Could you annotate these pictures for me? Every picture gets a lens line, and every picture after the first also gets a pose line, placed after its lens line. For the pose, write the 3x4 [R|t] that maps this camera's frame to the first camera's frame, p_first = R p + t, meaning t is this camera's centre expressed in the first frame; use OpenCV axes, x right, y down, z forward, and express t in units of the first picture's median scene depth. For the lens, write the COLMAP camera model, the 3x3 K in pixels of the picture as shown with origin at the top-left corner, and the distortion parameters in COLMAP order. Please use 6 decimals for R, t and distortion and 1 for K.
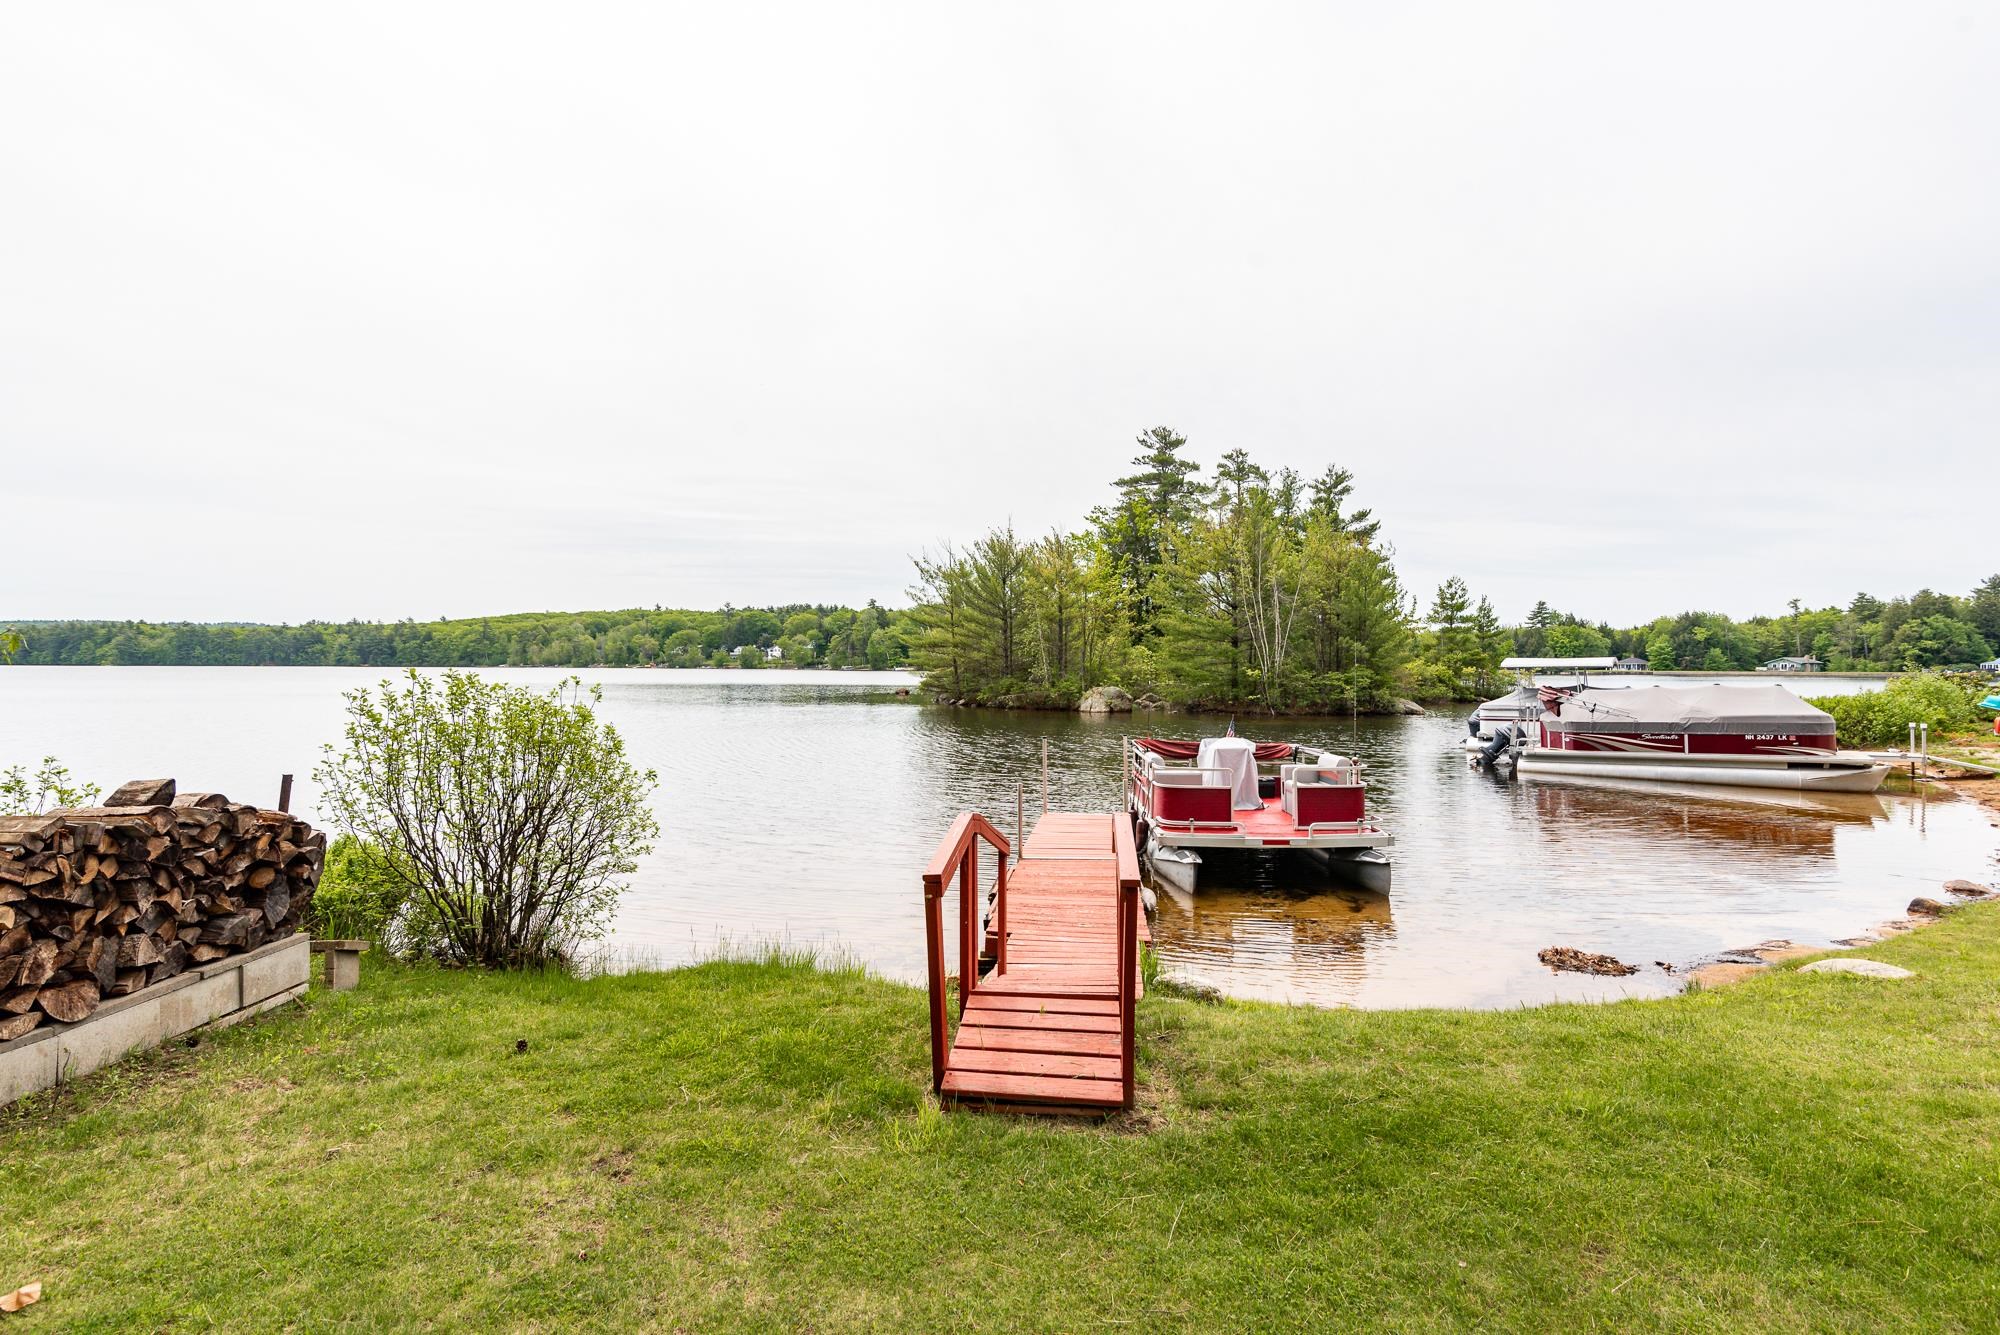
lens RADIAL K [[894.2, 0, 998.1], [0, 894.2, 669.6], [0, 0, 1]] dist [0.013979, 0.000457]
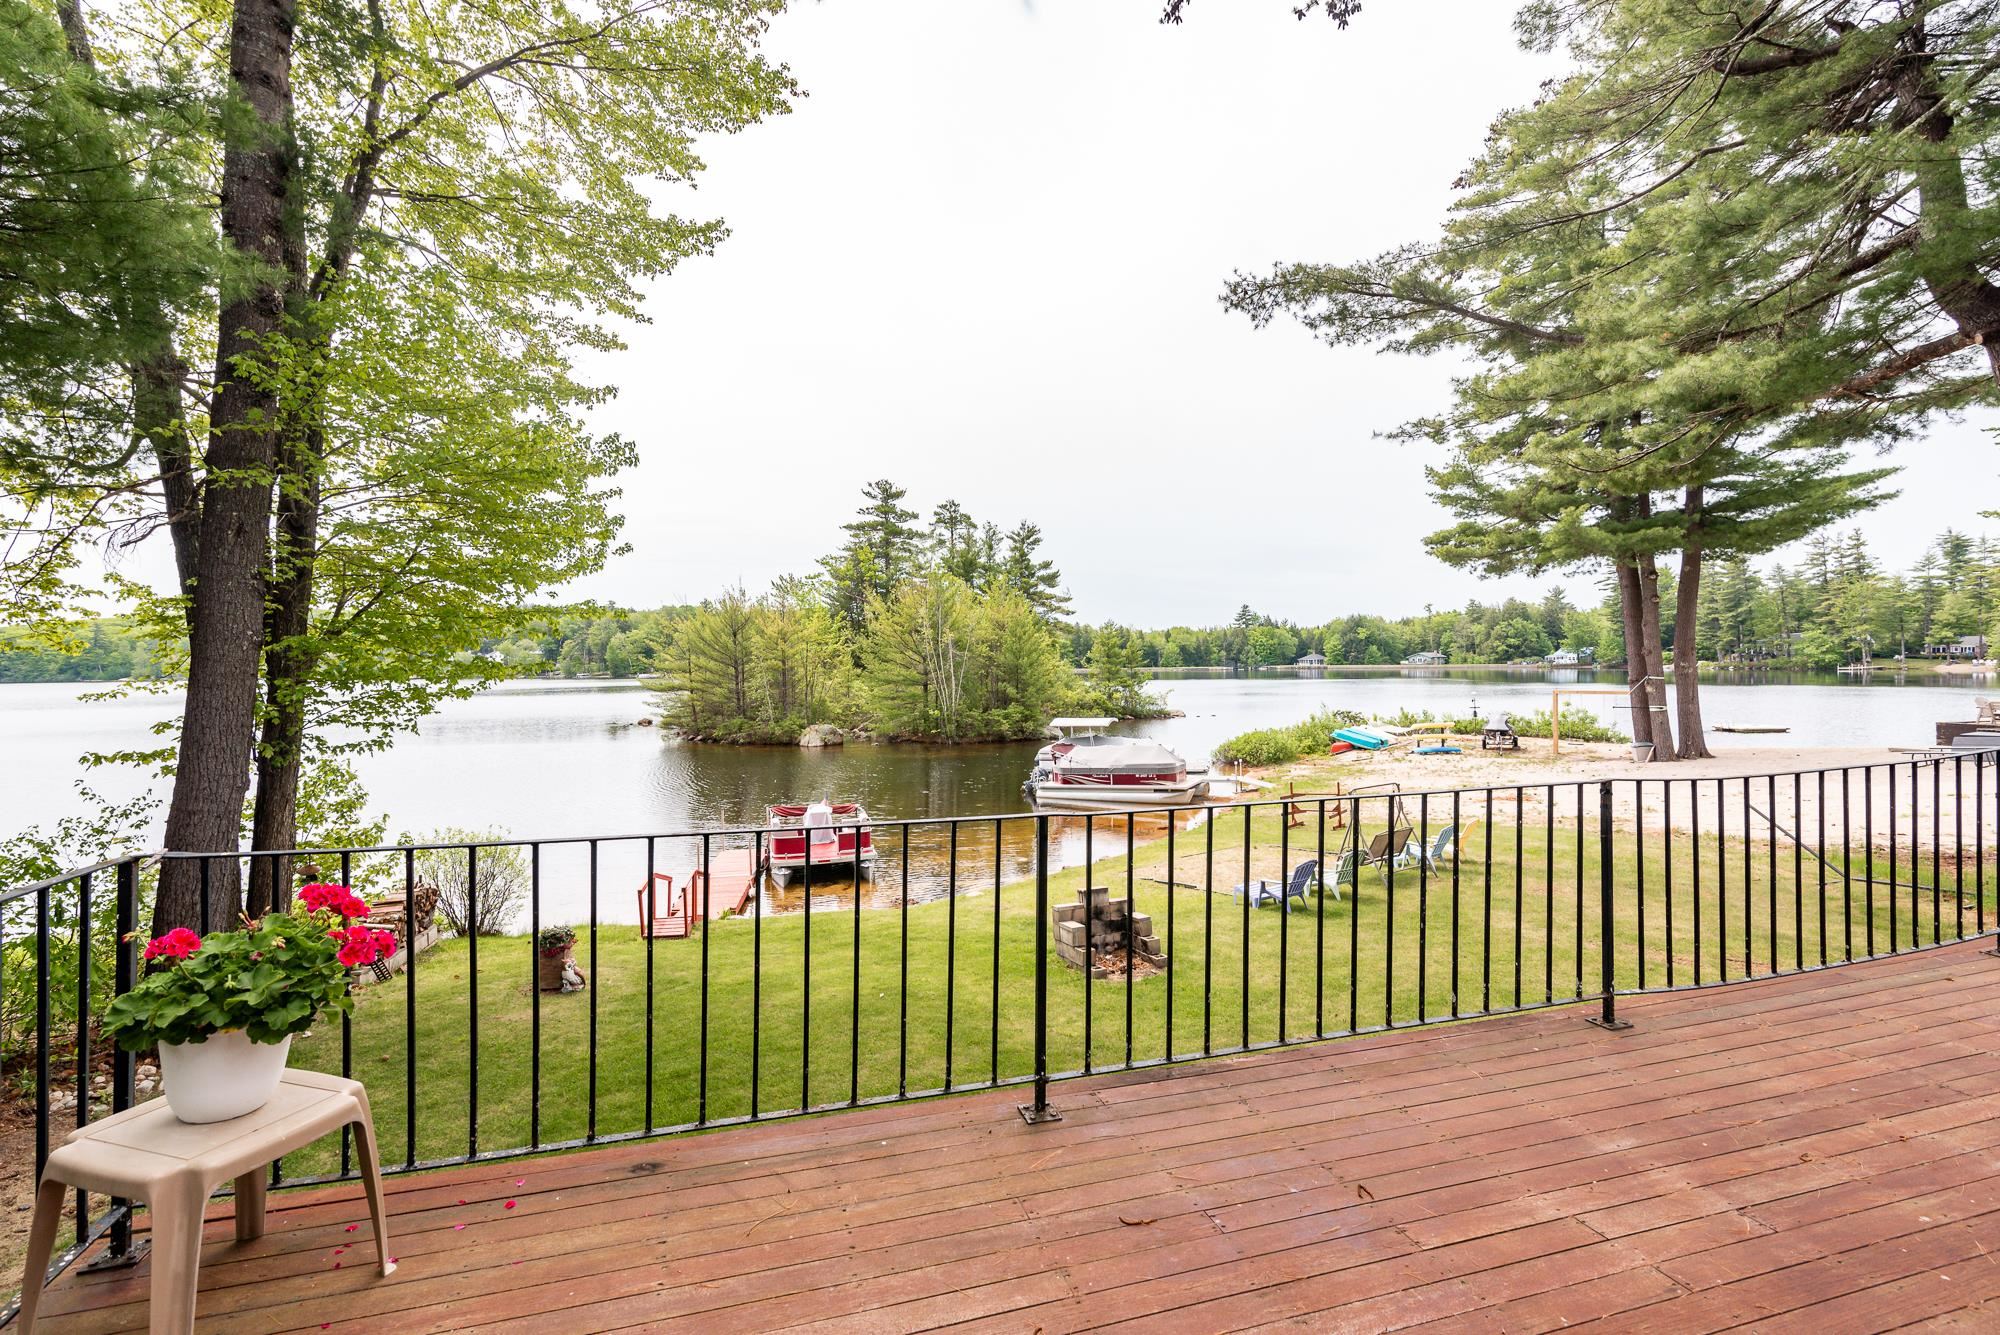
lens RADIAL K [[915.0, 0, 1000.0], [0, 915.0, 667.5], [0, 0, 1]] dist [0.014585, -0.000805]
pose [[0.966072, -0.019084, 0.257567, 0.020650], [0.018315, 0.999818, 0.005384, -0.035754], [-0.257623, -0.000484, 0.966245, -0.159844]]
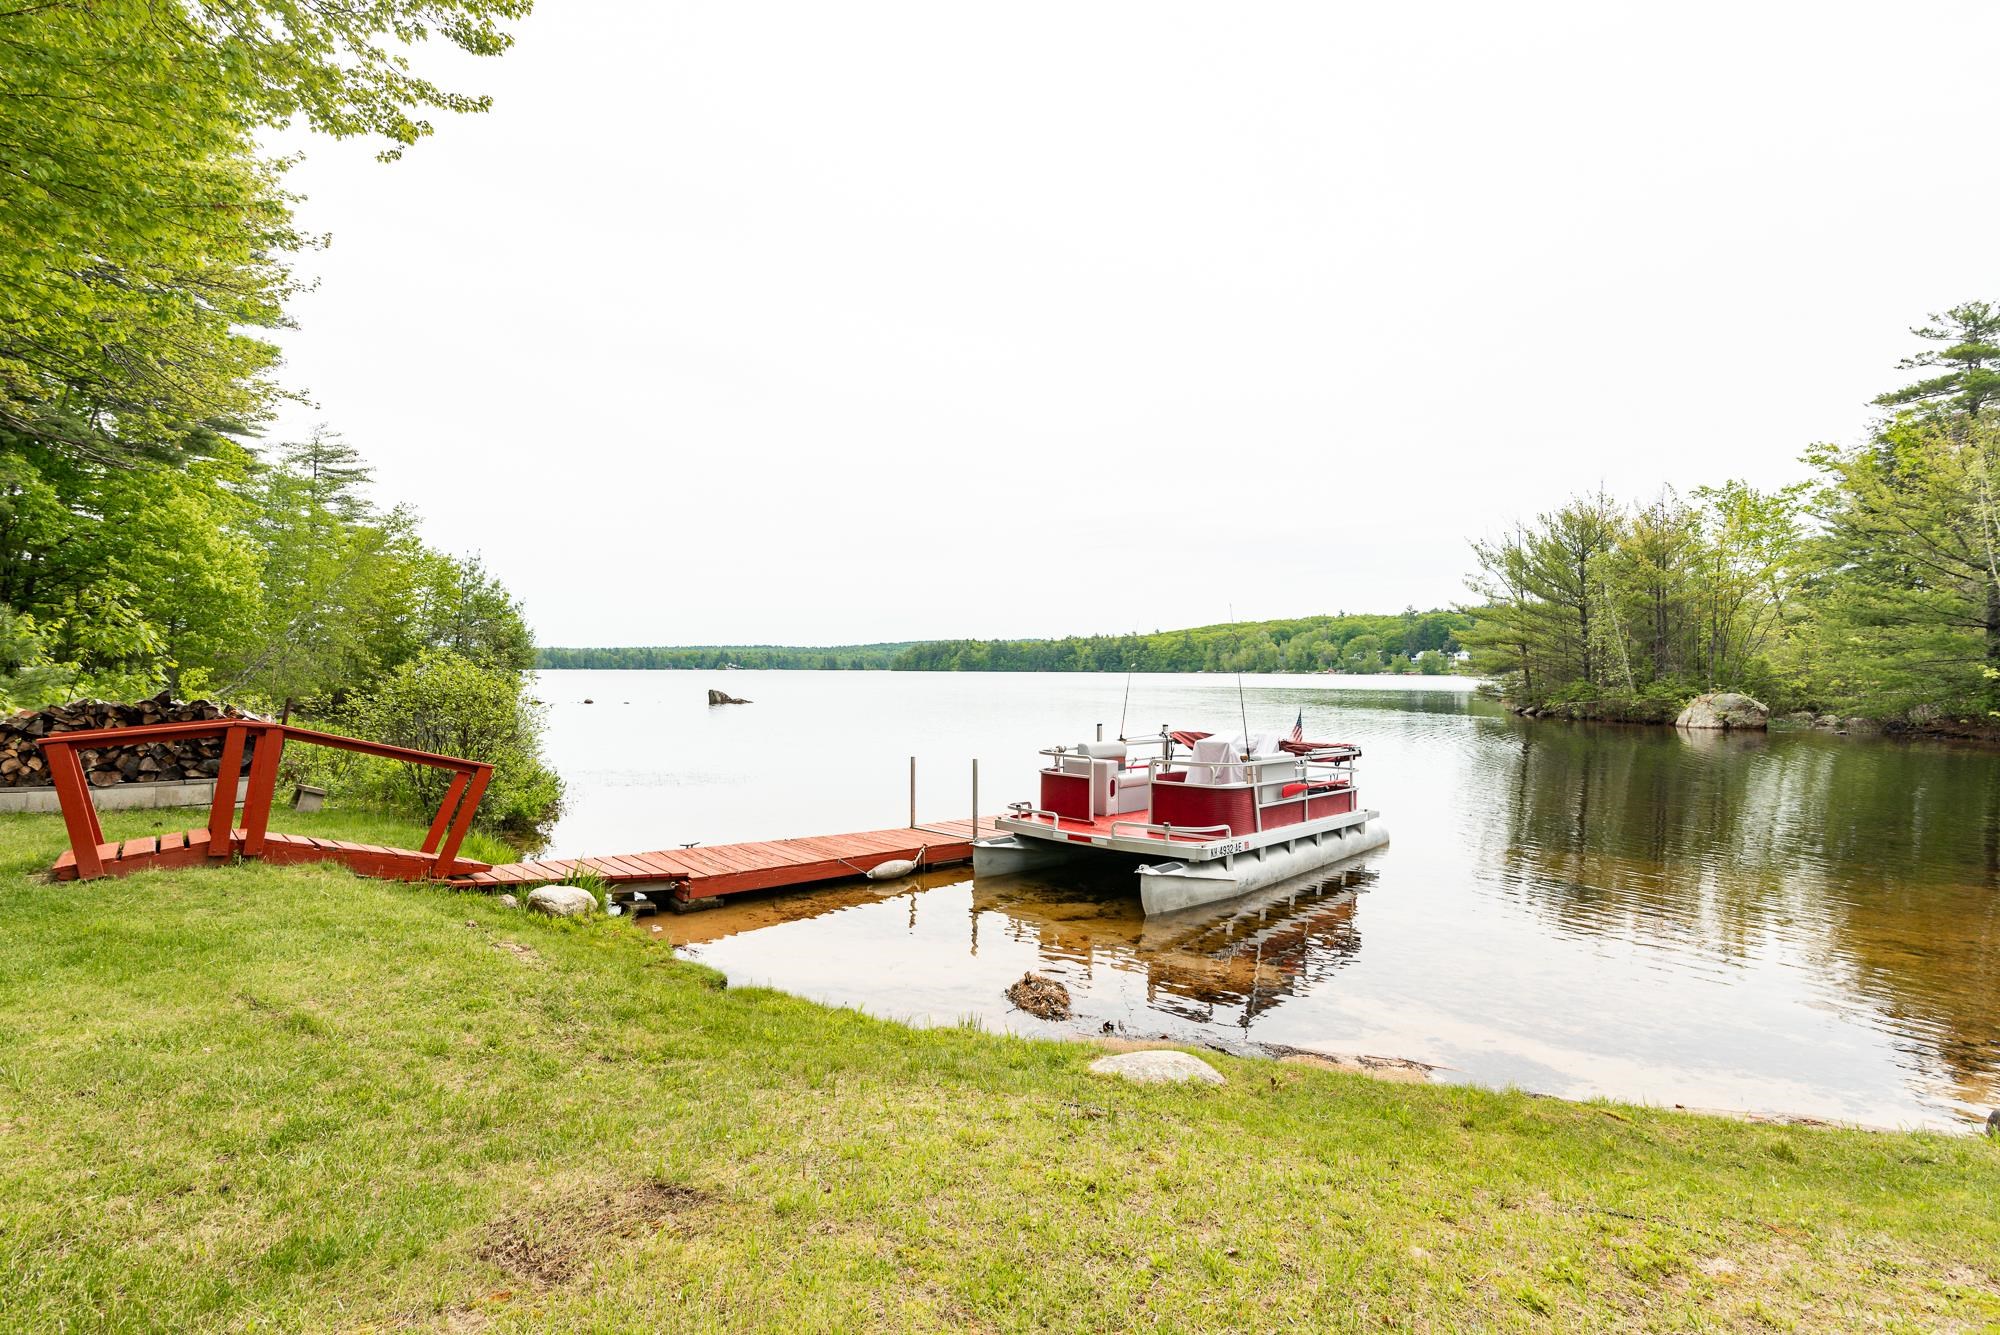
lens RADIAL K [[894.2, 0, 998.1], [0, 894.2, 669.6], [0, 0, 1]] dist [0.013979, 0.000457]
pose [[0.738447, -0.000662, -0.674311, 0.105443], [-0.004232, 0.999975, -0.005617, 0.003711], [0.674298, 0.007002, 0.738426, 0.033991]]
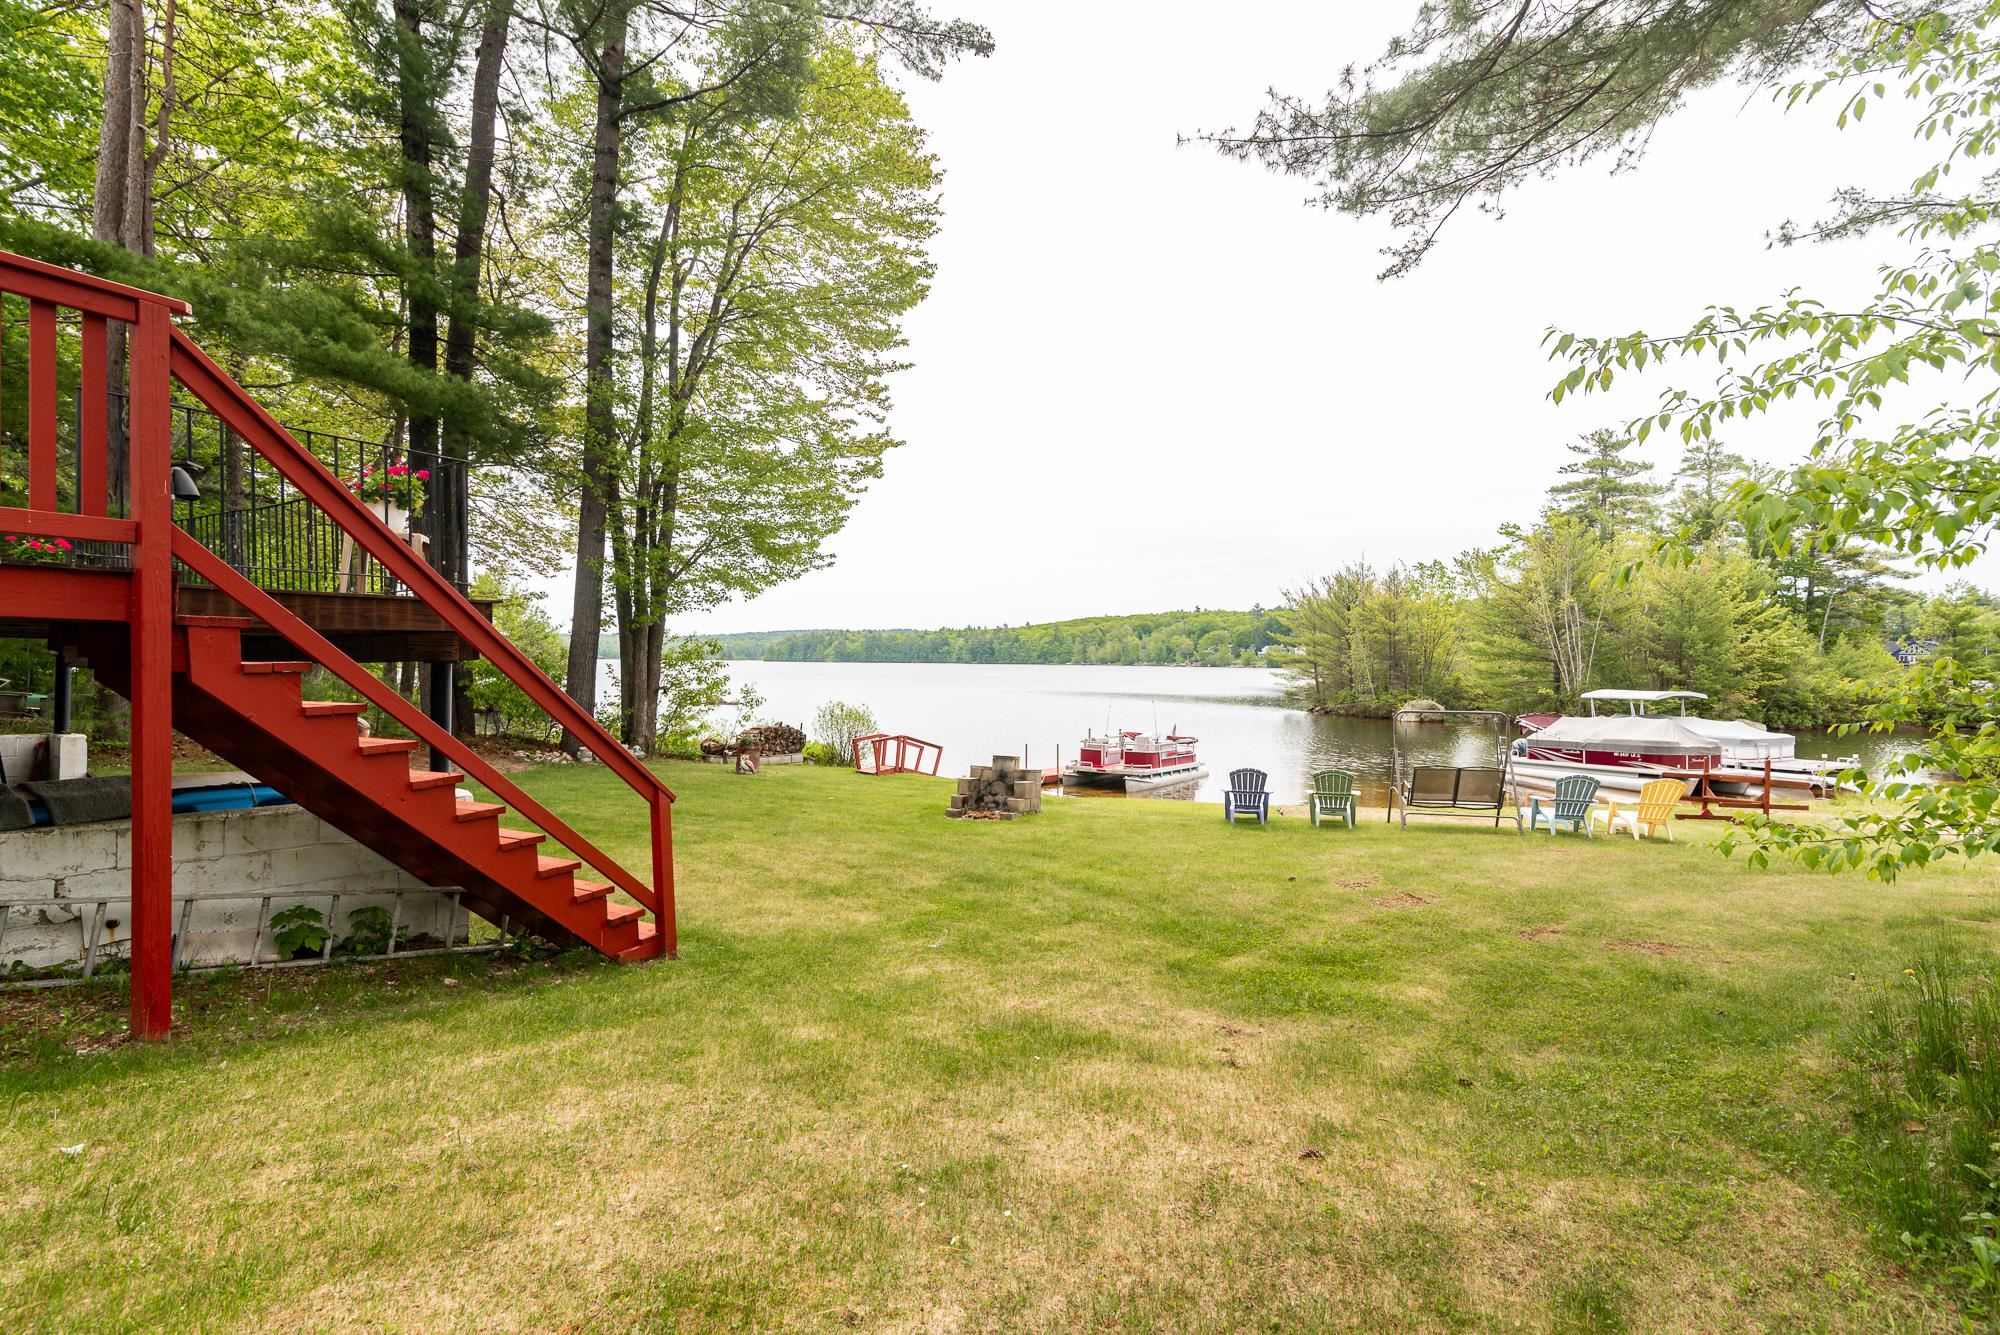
lens RADIAL K [[894.2, 0, 998.1], [0, 894.2, 669.6], [0, 0, 1]] dist [0.013979, 0.000457]
pose [[0.829183, 0.009067, -0.558903, 0.184454], [-0.007232, 0.999959, 0.005492, -0.013242], [0.558930, -0.000512, 0.829215, -0.160074]]
